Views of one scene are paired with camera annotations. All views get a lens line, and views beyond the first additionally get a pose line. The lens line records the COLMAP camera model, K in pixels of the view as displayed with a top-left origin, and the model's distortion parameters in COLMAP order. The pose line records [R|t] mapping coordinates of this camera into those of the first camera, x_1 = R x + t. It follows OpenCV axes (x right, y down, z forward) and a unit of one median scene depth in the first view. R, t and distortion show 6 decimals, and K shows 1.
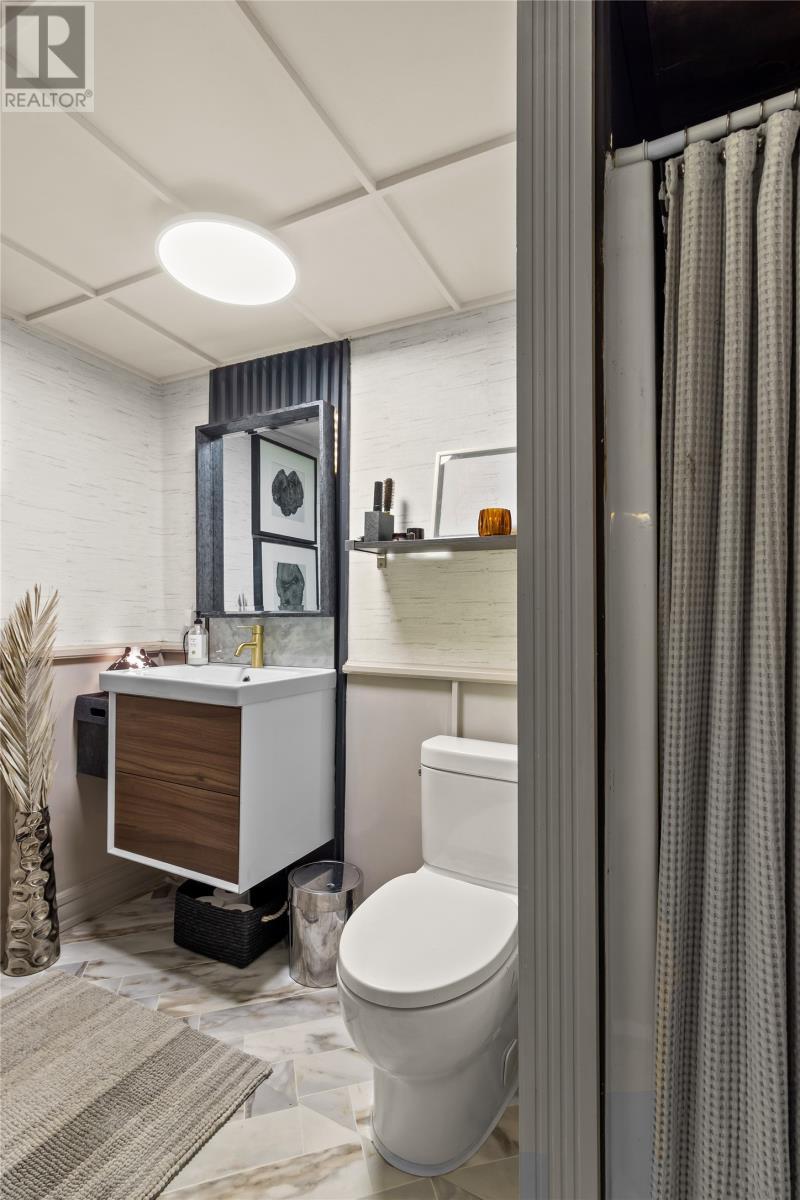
lens RADIAL K [[564.2, 0, 397.3], [0, 564.2, 608.1], [0, 0, 1]] dist [0.000864, 0.000000]
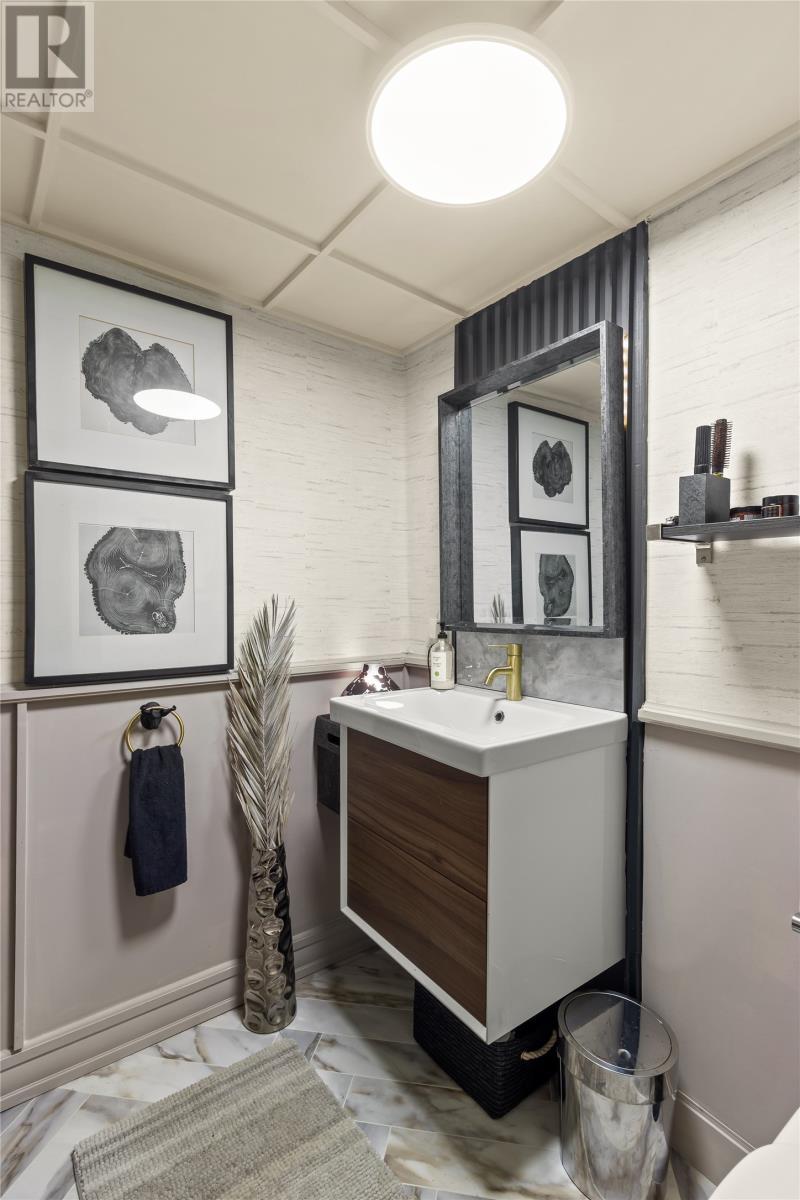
lens RADIAL K [[564.2, 0, 397.3], [0, 564.2, 608.1], [0, 0, 1]] dist [0.000864, 0.000000]
pose [[0.896675, -0.000085, -0.442689, -0.055468], [0.012170, 0.999627, 0.024458, -0.040017], [0.442521, -0.027319, 0.896342, 0.266017]]
